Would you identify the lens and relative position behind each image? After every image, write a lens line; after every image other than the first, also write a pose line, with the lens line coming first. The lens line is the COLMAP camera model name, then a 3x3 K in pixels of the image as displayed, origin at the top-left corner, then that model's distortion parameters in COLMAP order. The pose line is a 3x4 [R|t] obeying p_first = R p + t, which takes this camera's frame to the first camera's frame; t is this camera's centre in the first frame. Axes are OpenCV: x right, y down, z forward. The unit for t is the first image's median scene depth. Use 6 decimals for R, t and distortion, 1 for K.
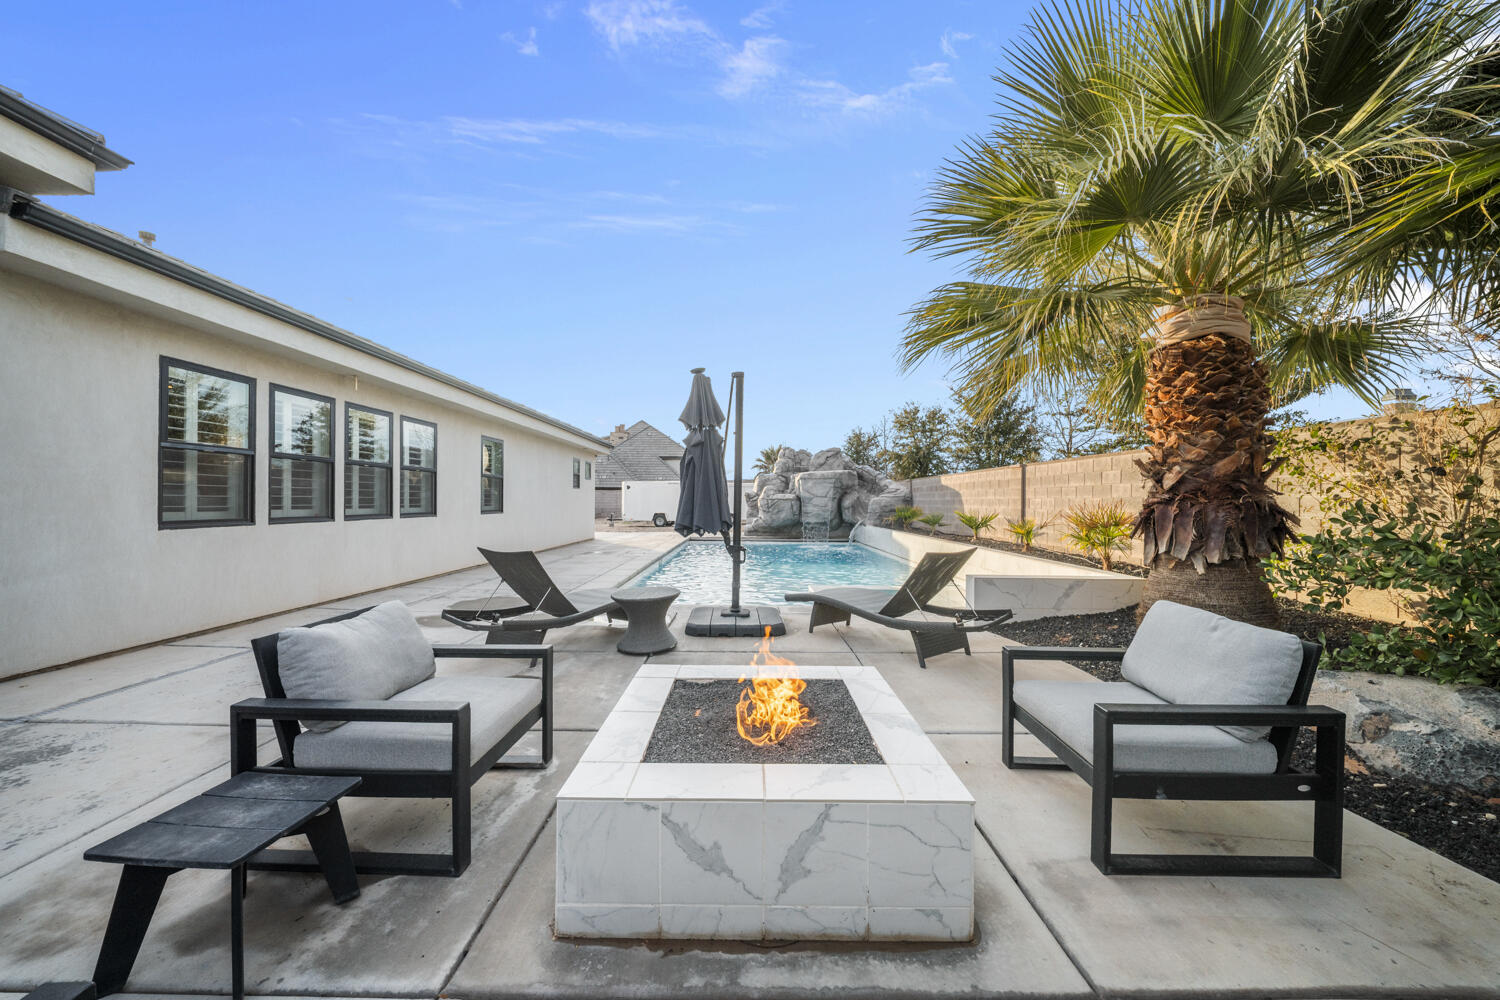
lens RADIAL K [[521.9, 0, 750.0], [0, 521.9, 497.9], [0, 0, 1]] dist [-0.000749, -0.000117]
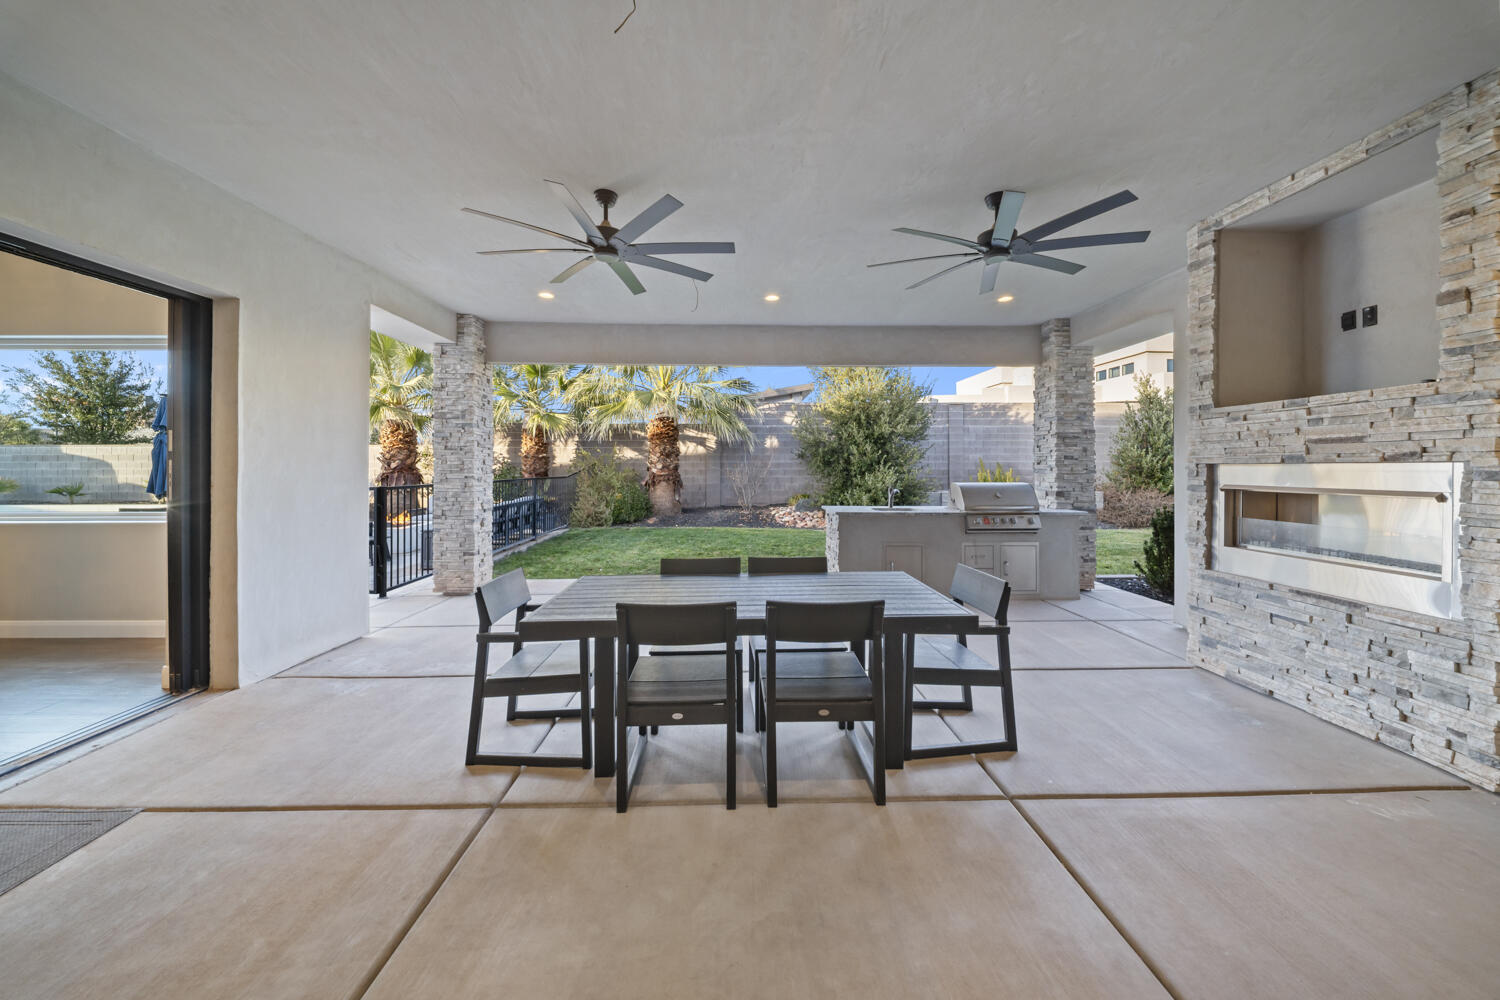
lens RADIAL K [[535.8, 0, 752.6], [0, 535.8, 466.1], [0, 0, 1]] dist [0.001822, -0.004400]
pose [[-0.040358, -0.009605, 0.999139, -2.508476], [-0.005260, 0.999942, 0.009400, -0.073083], [-0.999171, -0.004876, -0.040406, -0.998908]]
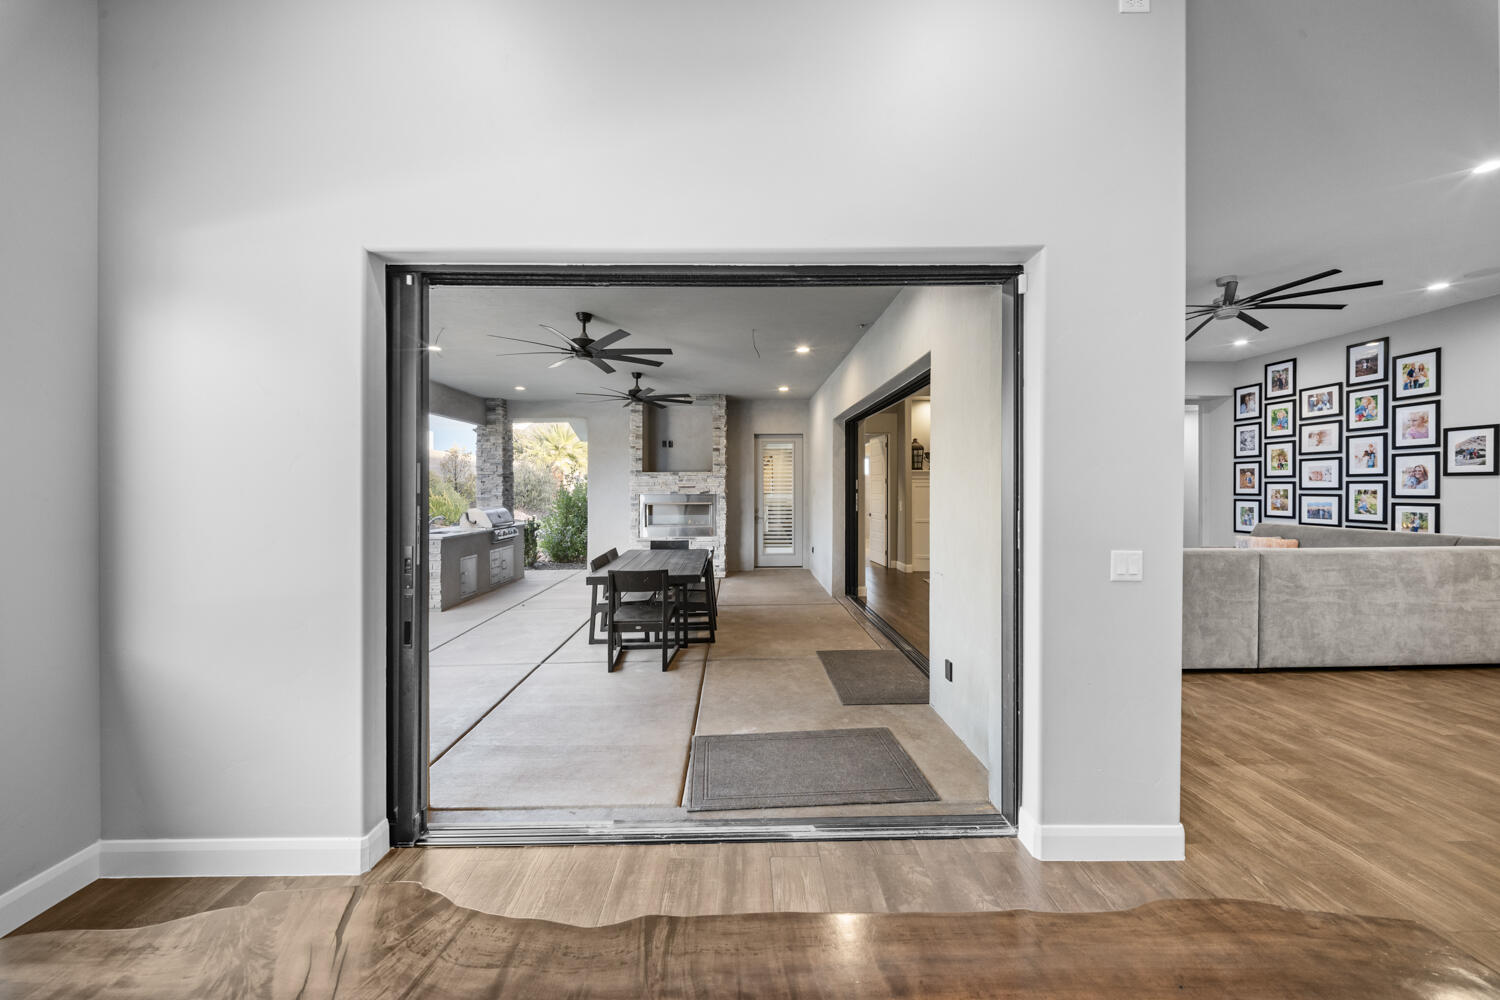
lens RADIAL K [[517.3, 0, 748.9], [0, 517.3, 491.8], [0, 0, 1]] dist [-0.000155, -0.000035]
pose [[-0.999349, -0.006601, -0.035474, -1.985299], [-0.006593, 0.999978, -0.000341, -0.086426], [0.035475, -0.000107, -0.999371, 0.418165]]
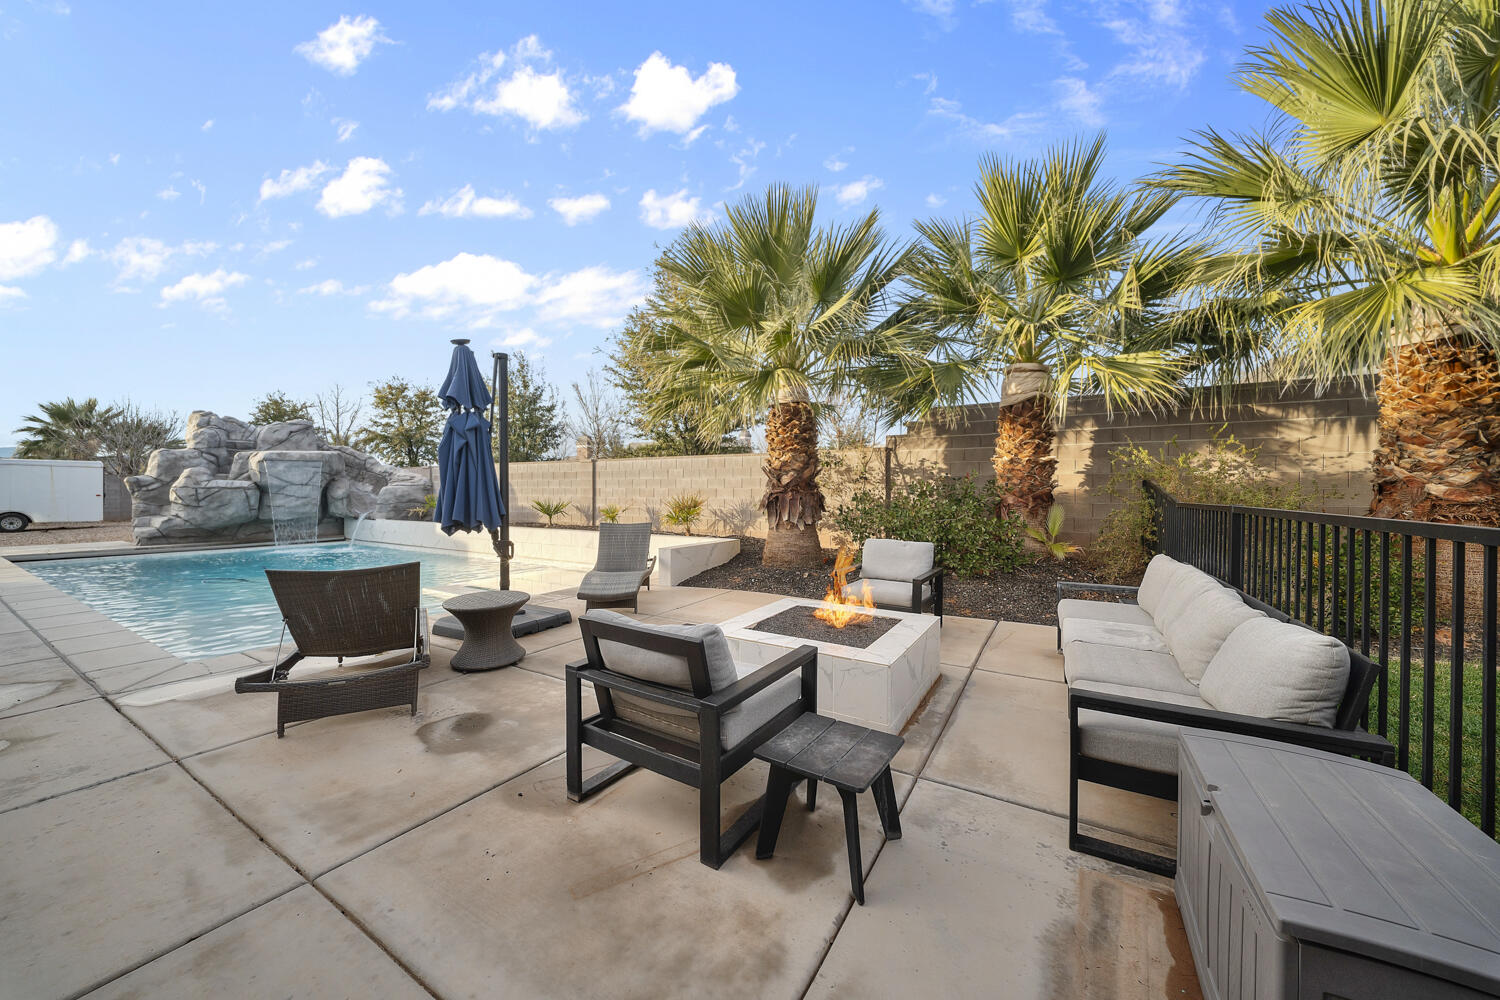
lens RADIAL K [[527.6, 0, 745.2], [0, 527.6, 495.8], [0, 0, 1]] dist [-0.001771, -0.000174]
pose [[0.514807, -0.012572, 0.857214, -0.855171], [-0.004533, 0.999839, 0.017386, -0.010209], [-0.857294, -0.012837, 0.514667, 0.206869]]
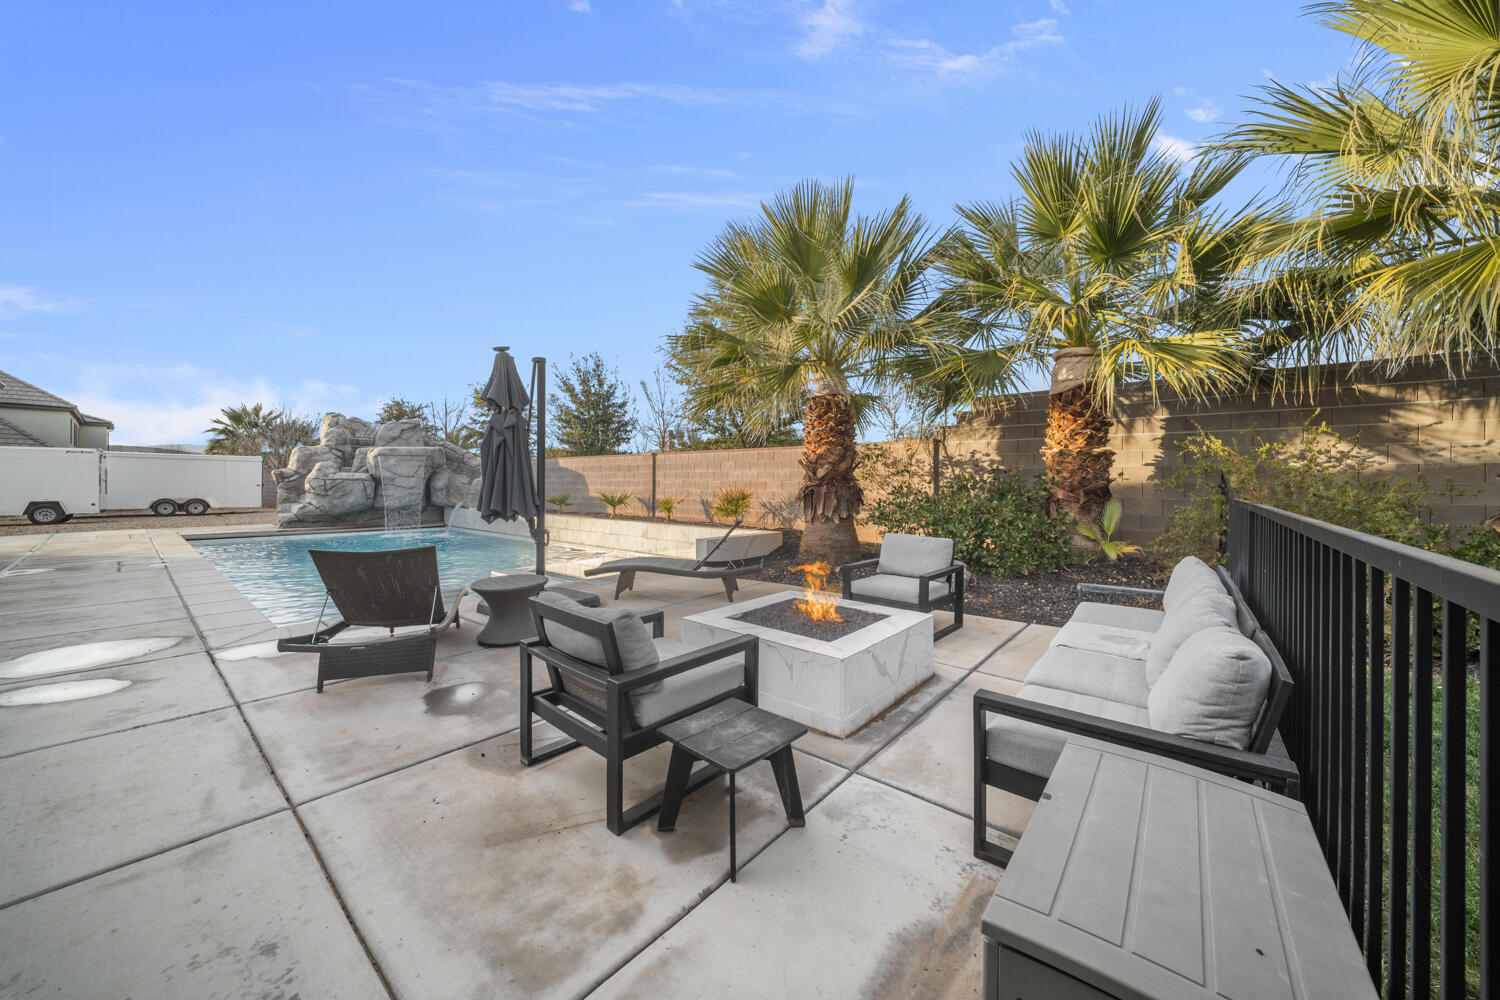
lens RADIAL K [[528.7, 0, 745.1], [0, 528.7, 480.5], [0, 0, 1]] dist [-0.000325, -0.000107]
pose [[0.643699, 0.000884, 0.765278, -0.780856], [-0.006357, 0.999971, 0.004192, -0.014548], [-0.765253, -0.007563, 0.643686, 0.045052]]
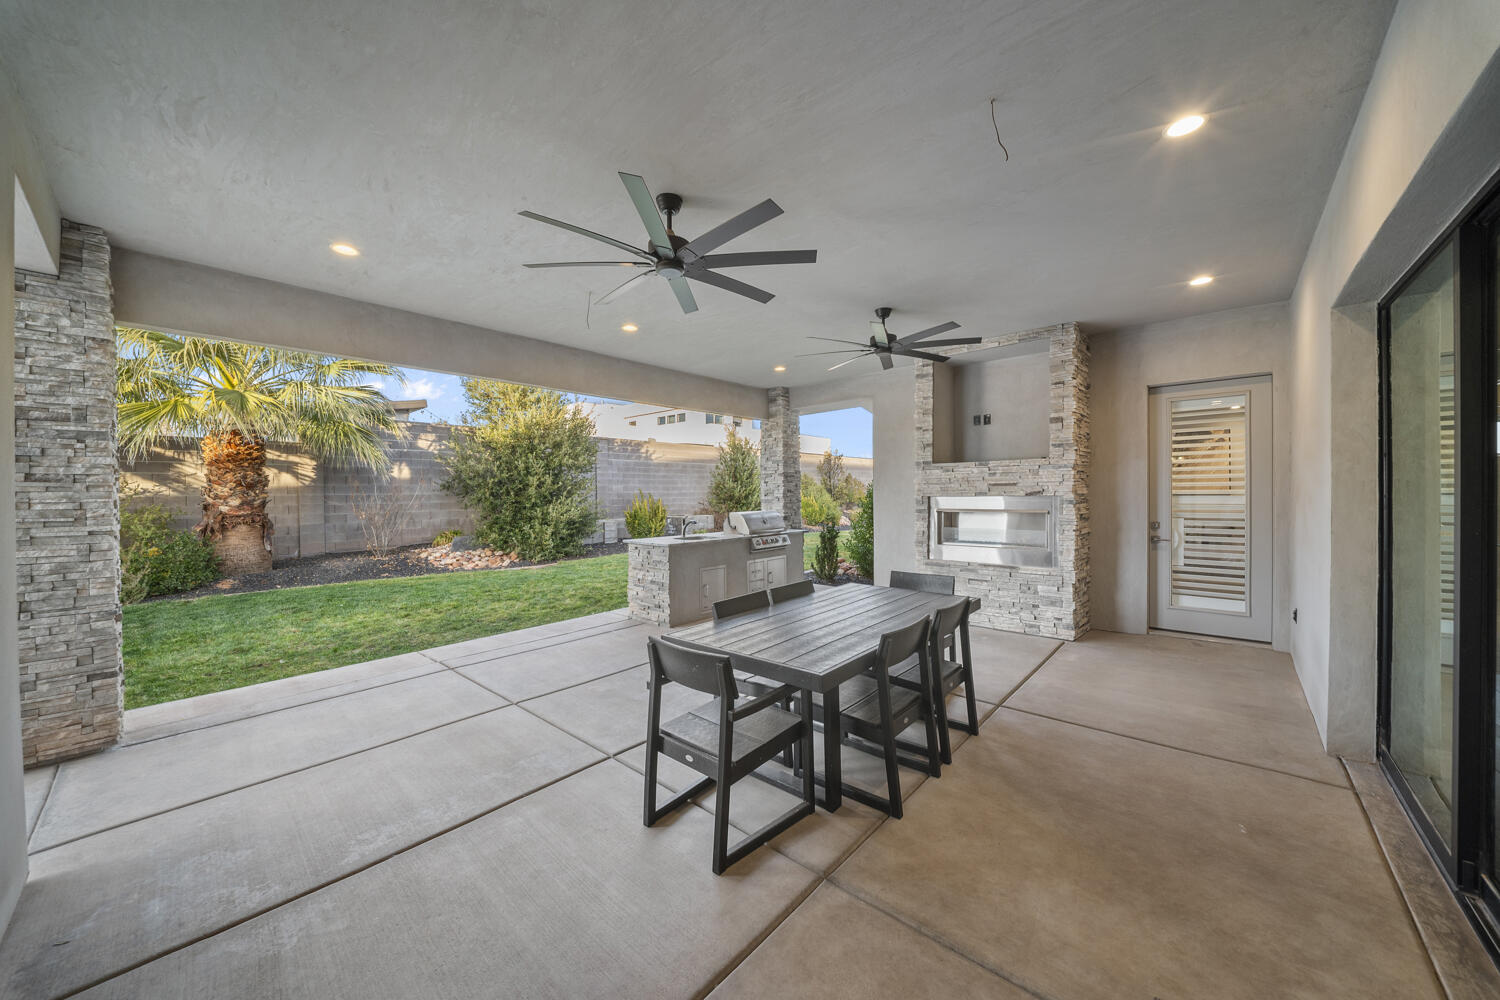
lens RADIAL K [[522.6, 0, 746.2], [0, 522.6, 497.4], [0, 0, 1]] dist [0.001409, -0.001987]
pose [[-0.749527, -0.008416, 0.661920, -2.214416], [-0.000869, 0.999931, 0.011729, -0.087326], [-0.661973, 0.008216, -0.749482, -0.313863]]
